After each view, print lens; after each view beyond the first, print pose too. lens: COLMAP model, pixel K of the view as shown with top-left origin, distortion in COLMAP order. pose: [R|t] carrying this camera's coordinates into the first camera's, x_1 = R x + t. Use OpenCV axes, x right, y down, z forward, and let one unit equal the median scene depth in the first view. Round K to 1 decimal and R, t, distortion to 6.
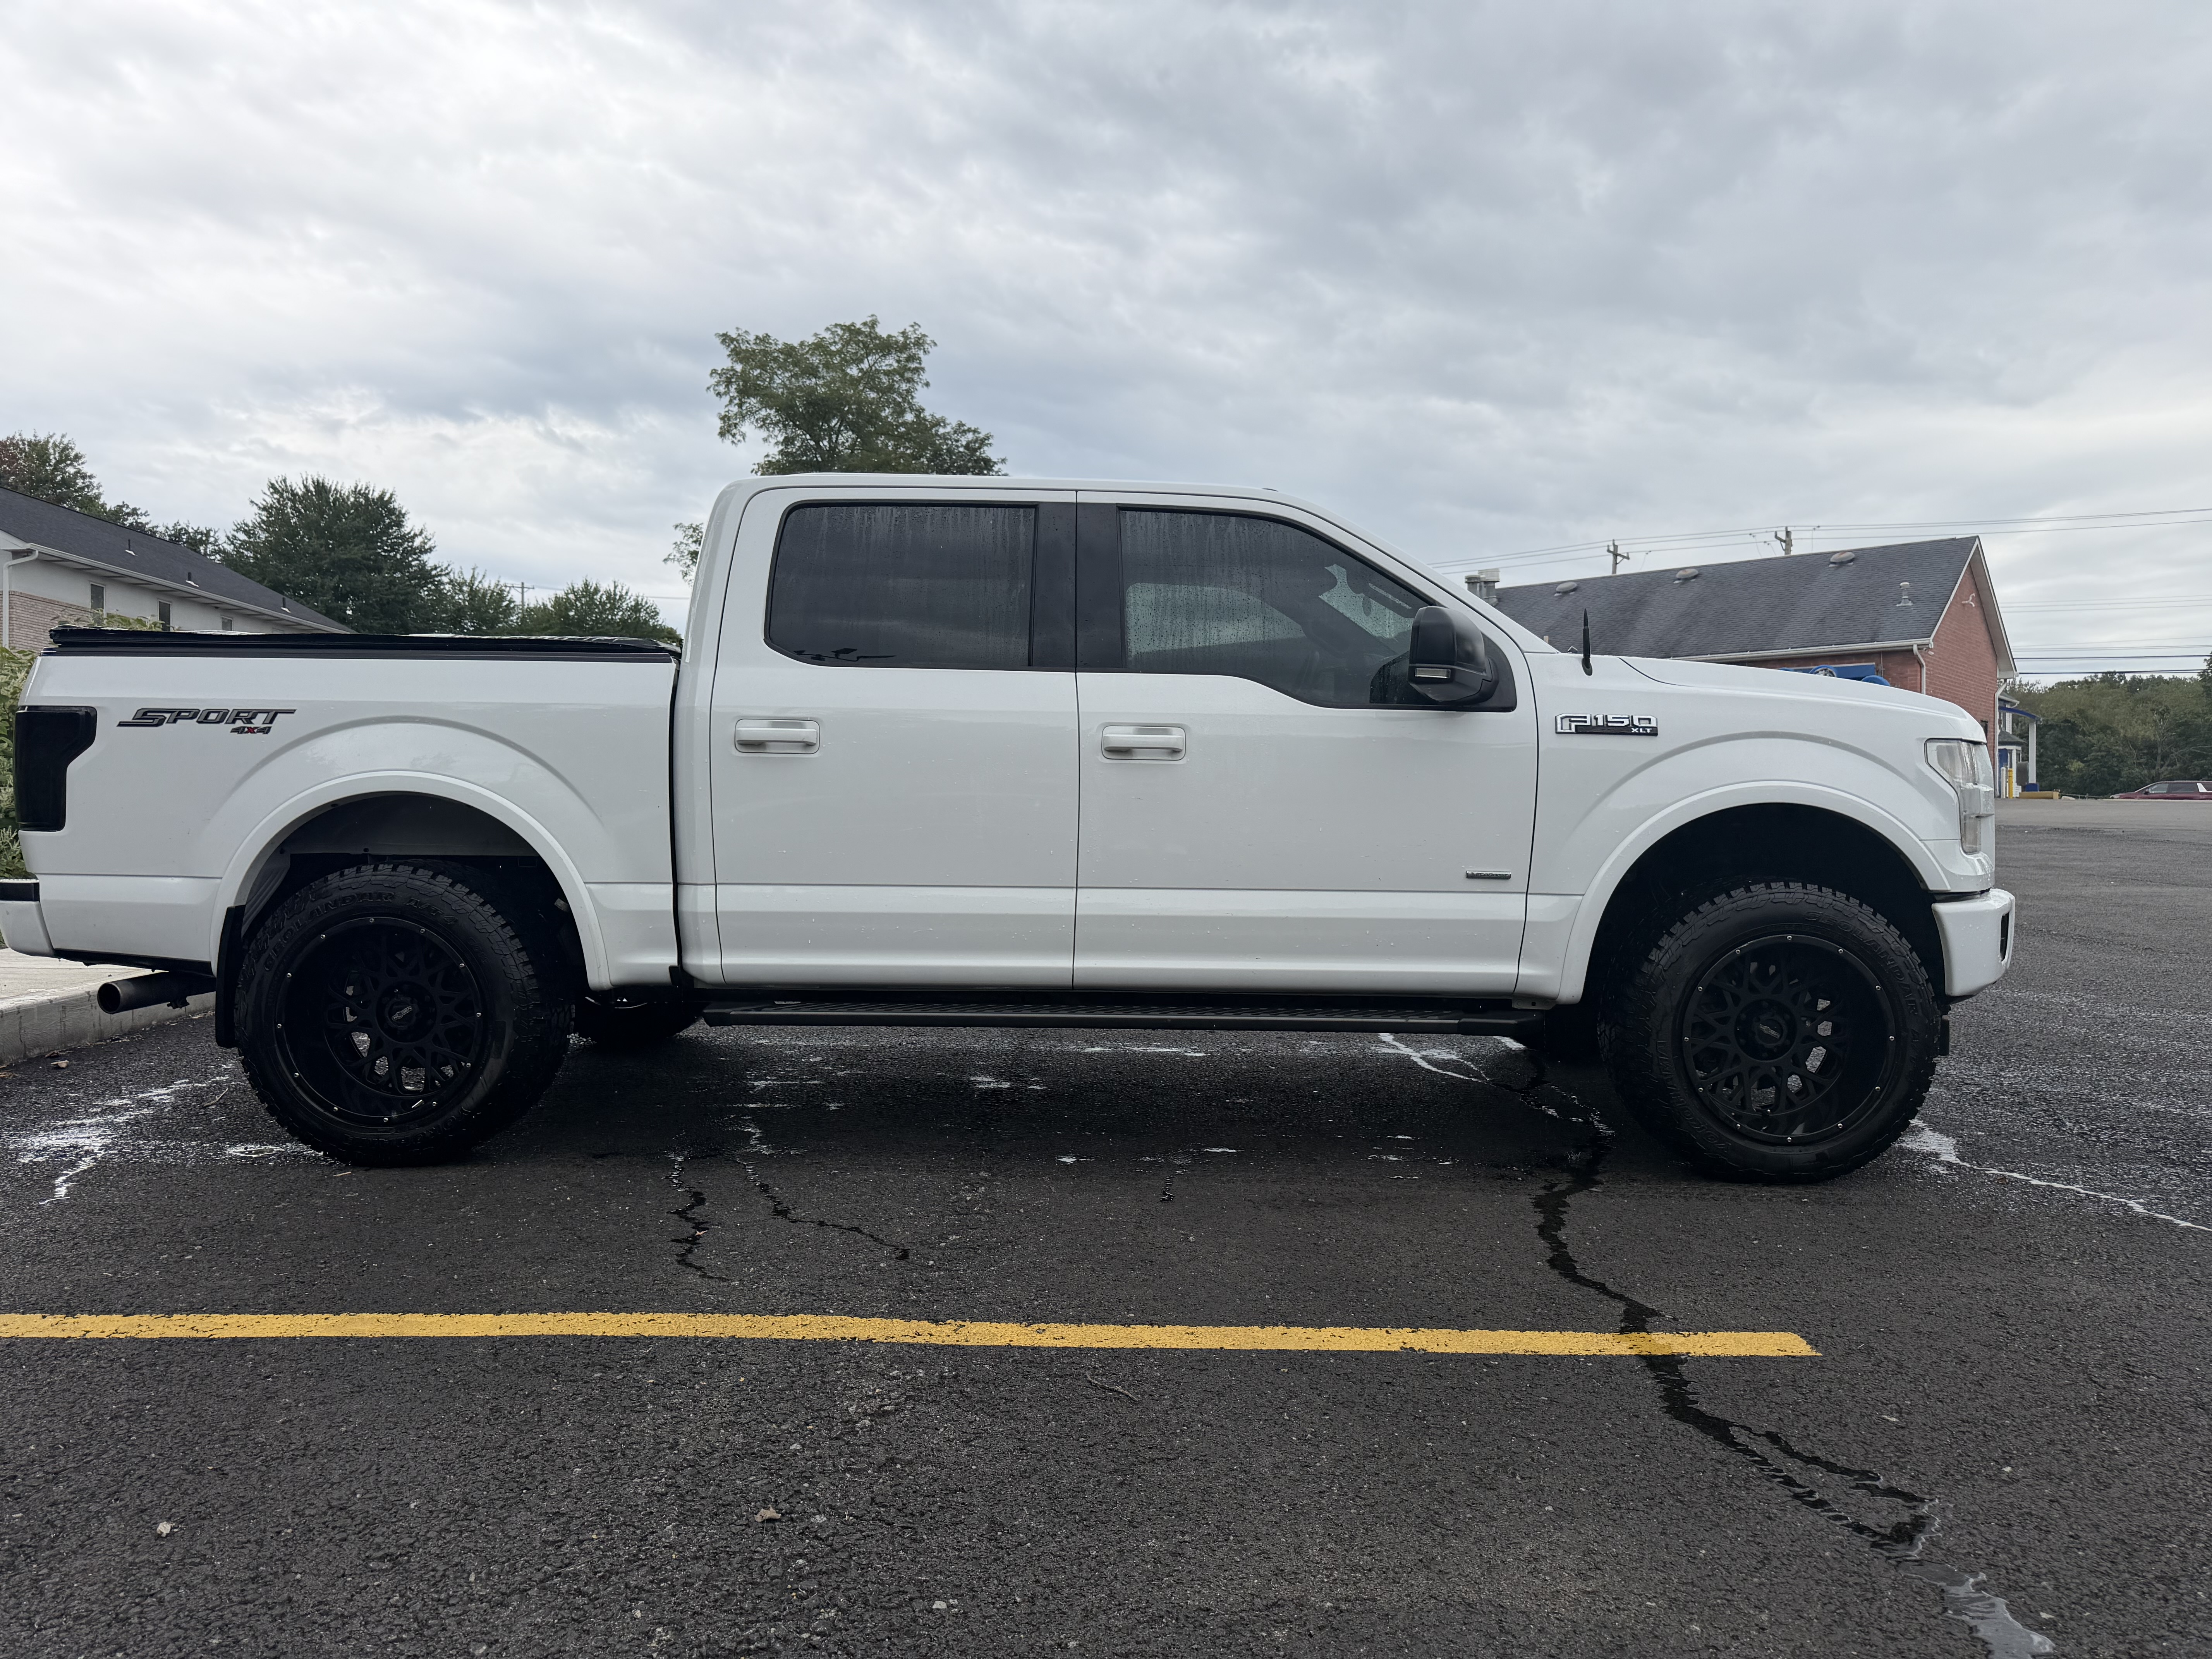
lens RADIAL K [[1604.5, 0, 1119.7], [0, 1604.5, 808.4], [0, 0, 1]] dist [0.038978, -0.045876]
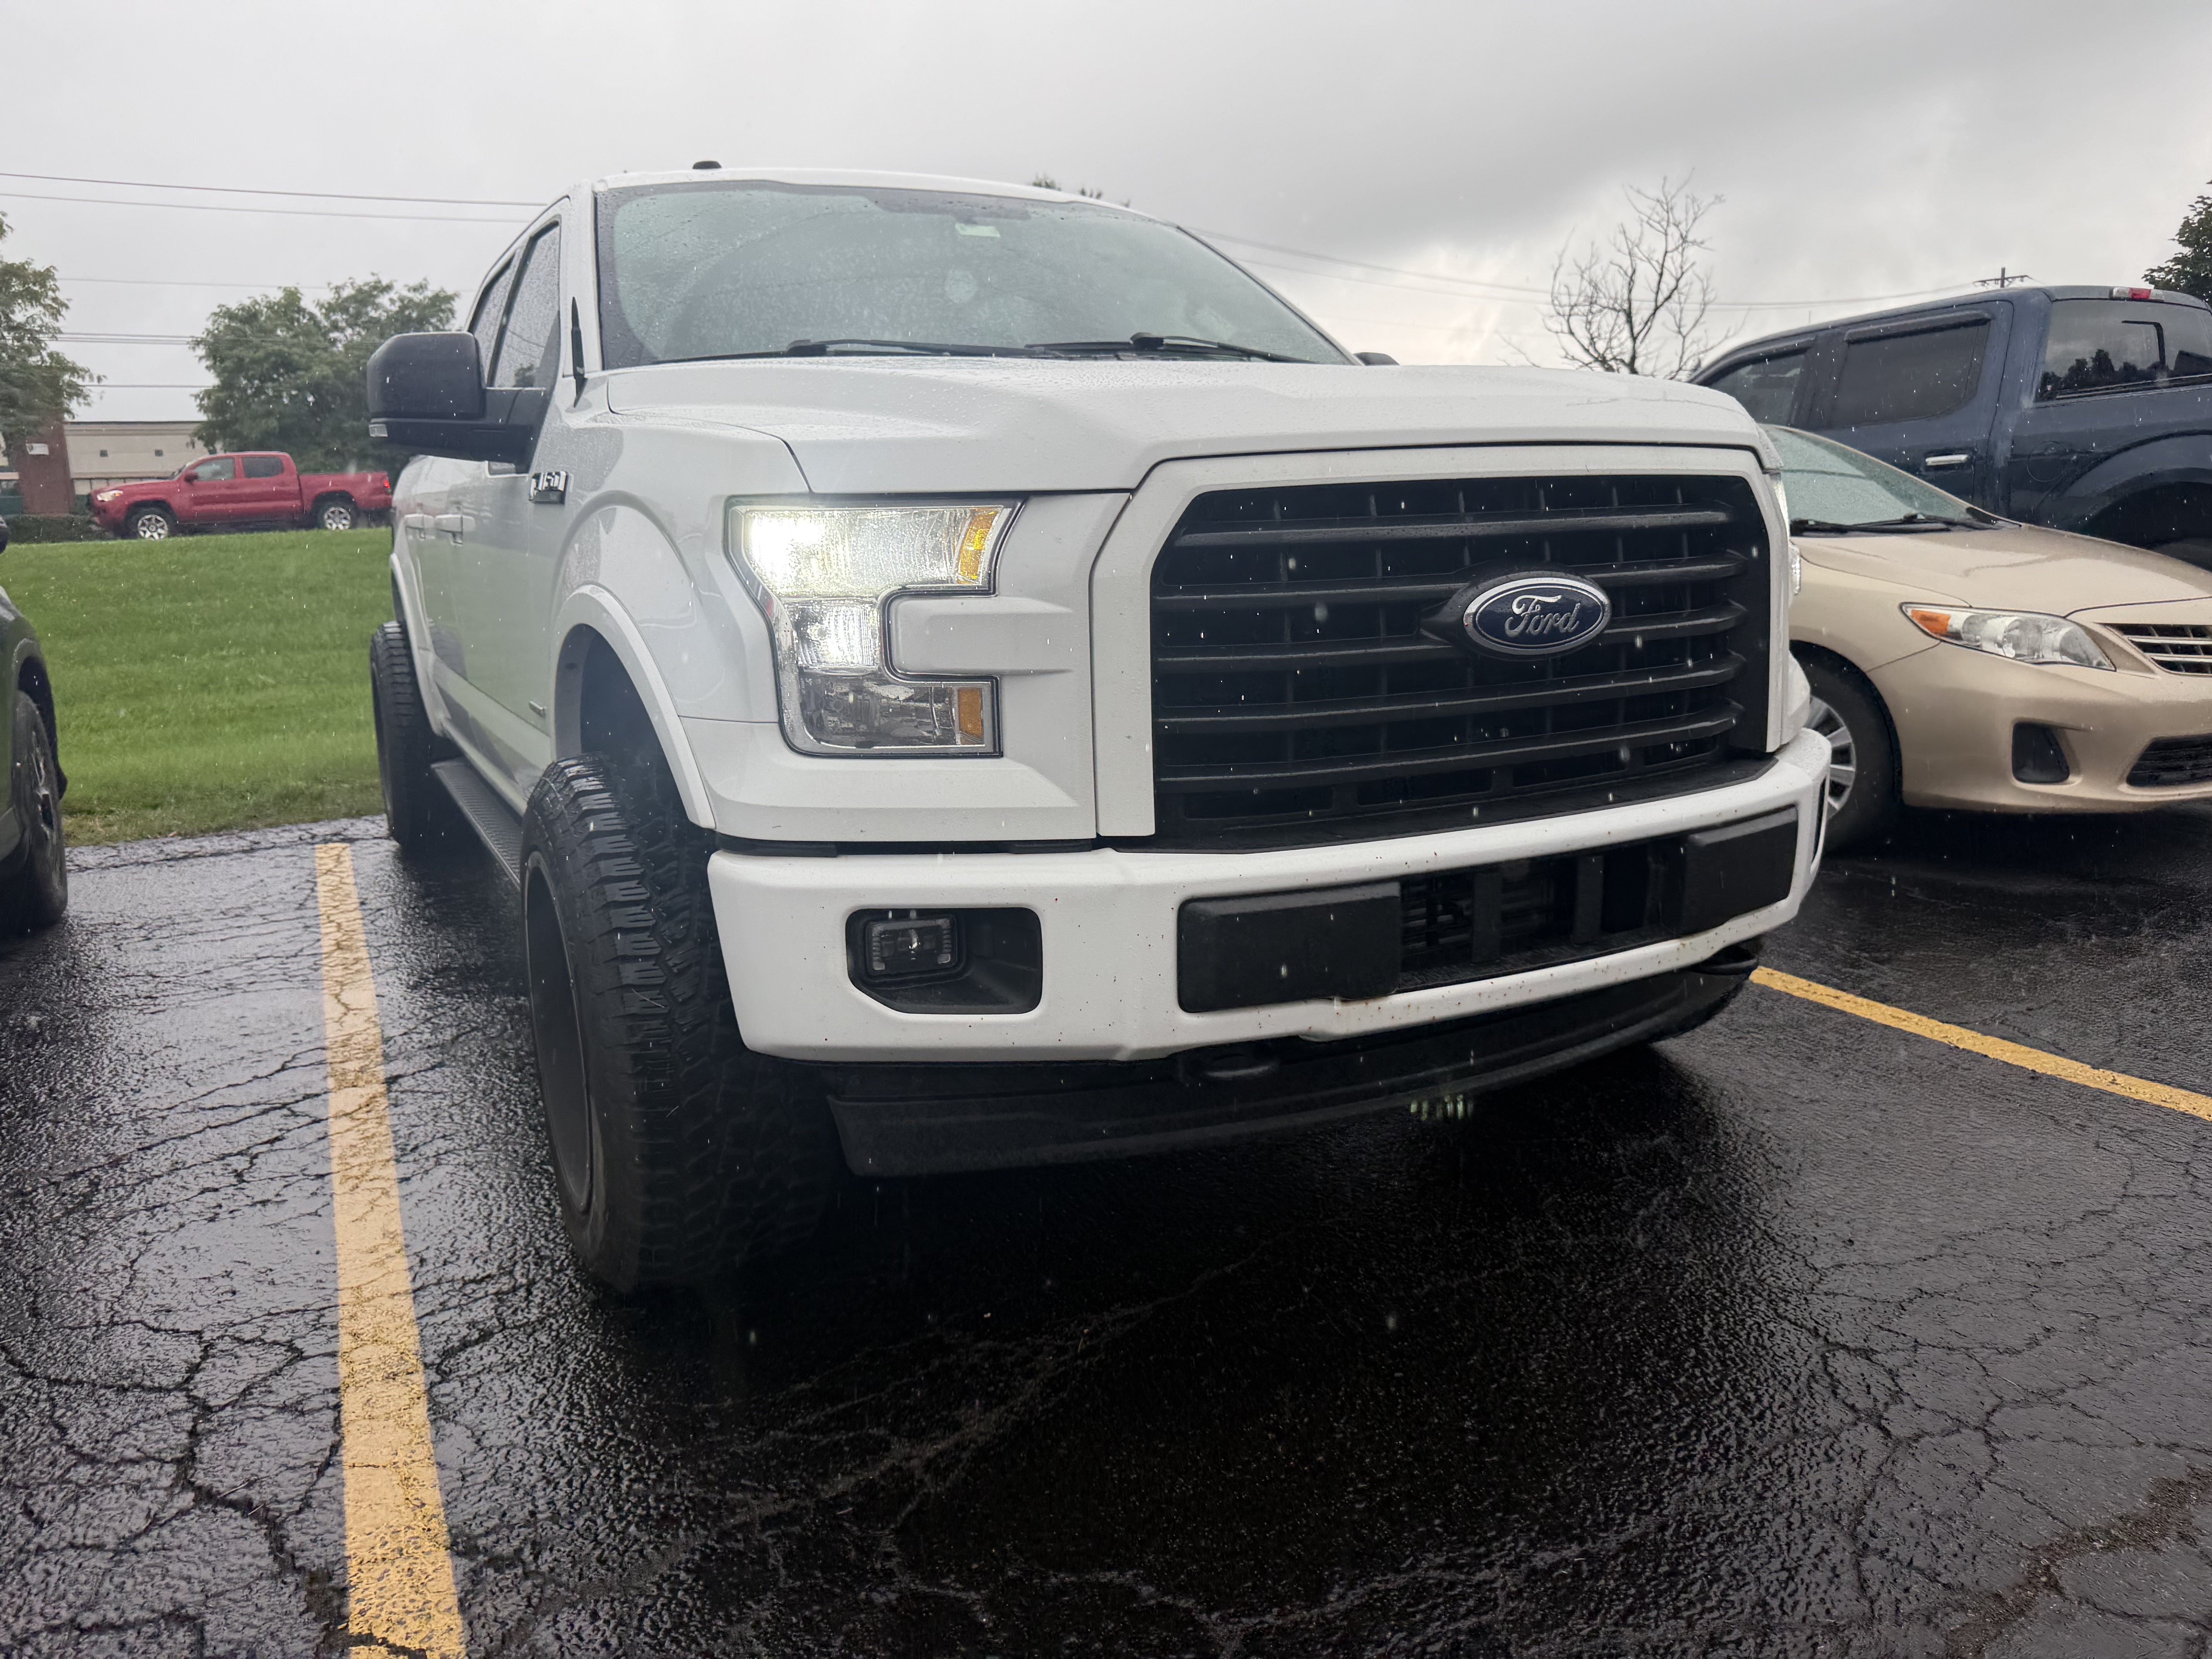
lens RADIAL K [[1582.3, 0, 1118.8], [0, 1582.3, 850.1], [0, 0, 1]] dist [0.023714, -0.026263]
pose [[0.469043, 0.166366, -0.867364, 0.925314], [0.016474, 0.980279, 0.196933, -0.030007], [0.883022, -0.106659, 0.457052, 0.853852]]
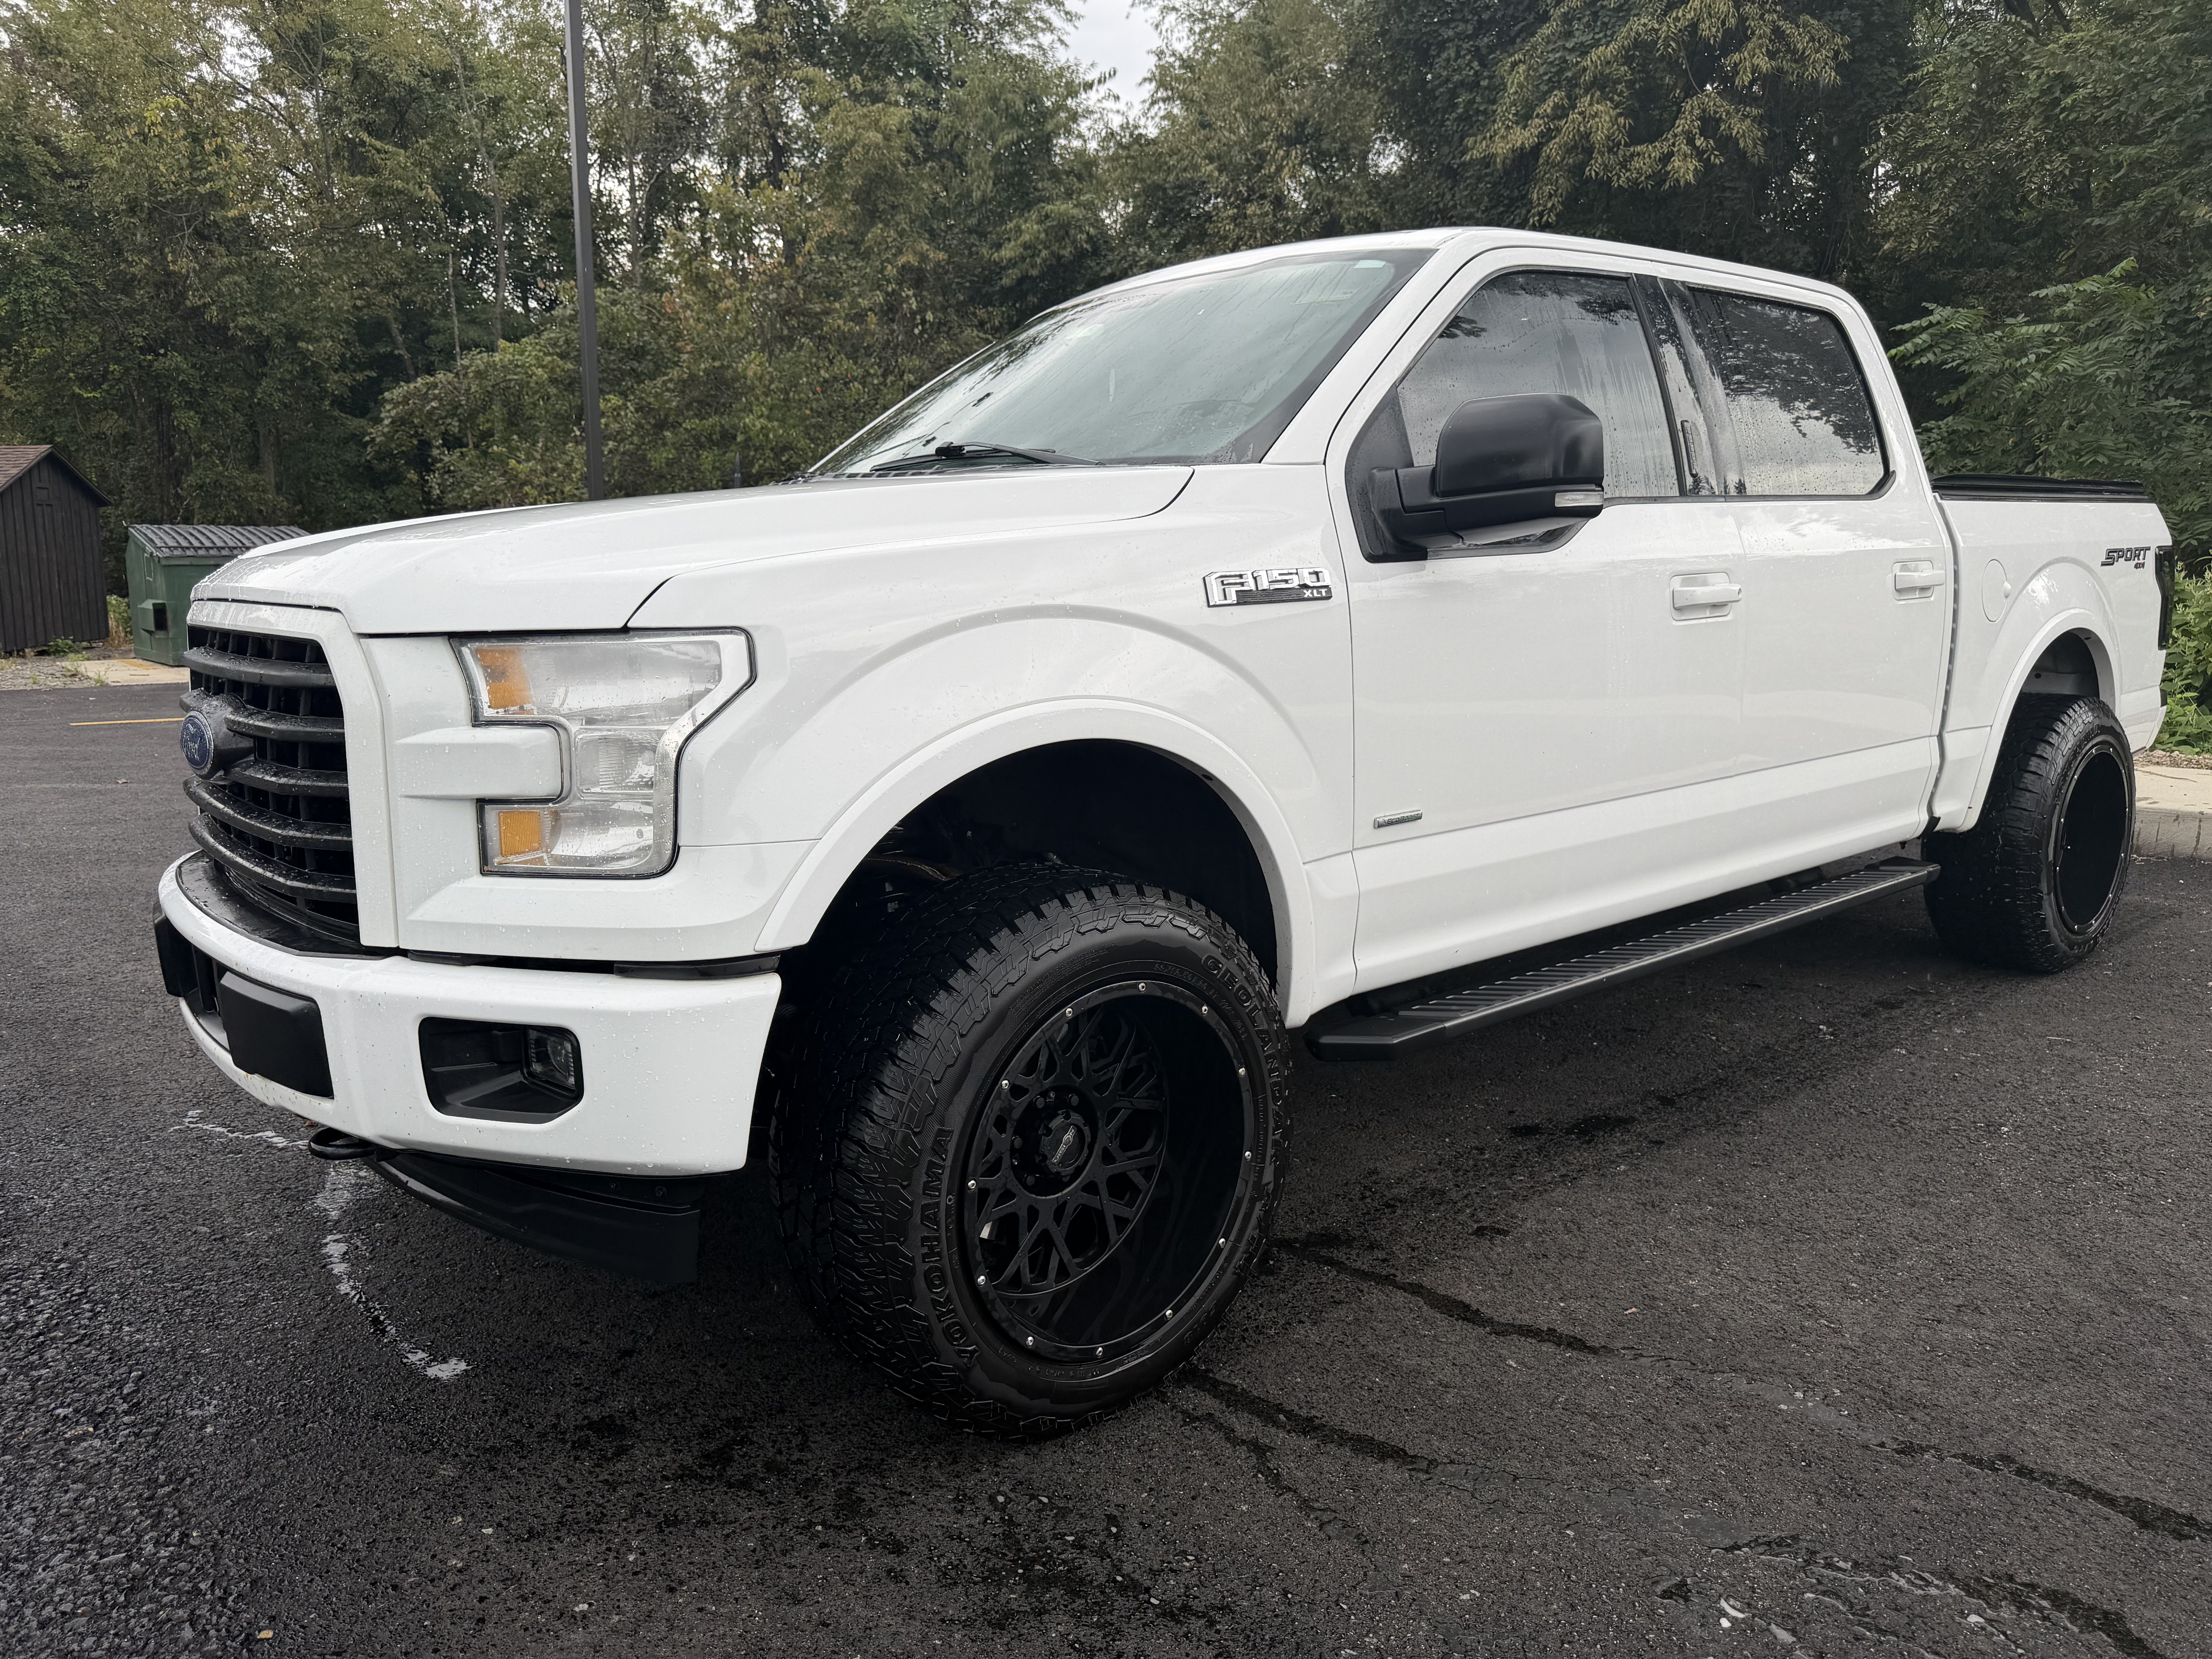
lens RADIAL K [[1604.5, 0, 1119.7], [0, 1604.5, 808.4], [0, 0, 1]] dist [0.038978, -0.045876]
pose [[-0.753303, 0.104033, -0.649393, 0.701619], [-0.001371, 0.987159, 0.159733, -0.070183], [0.657672, 0.121218, -0.743488, 1.777086]]
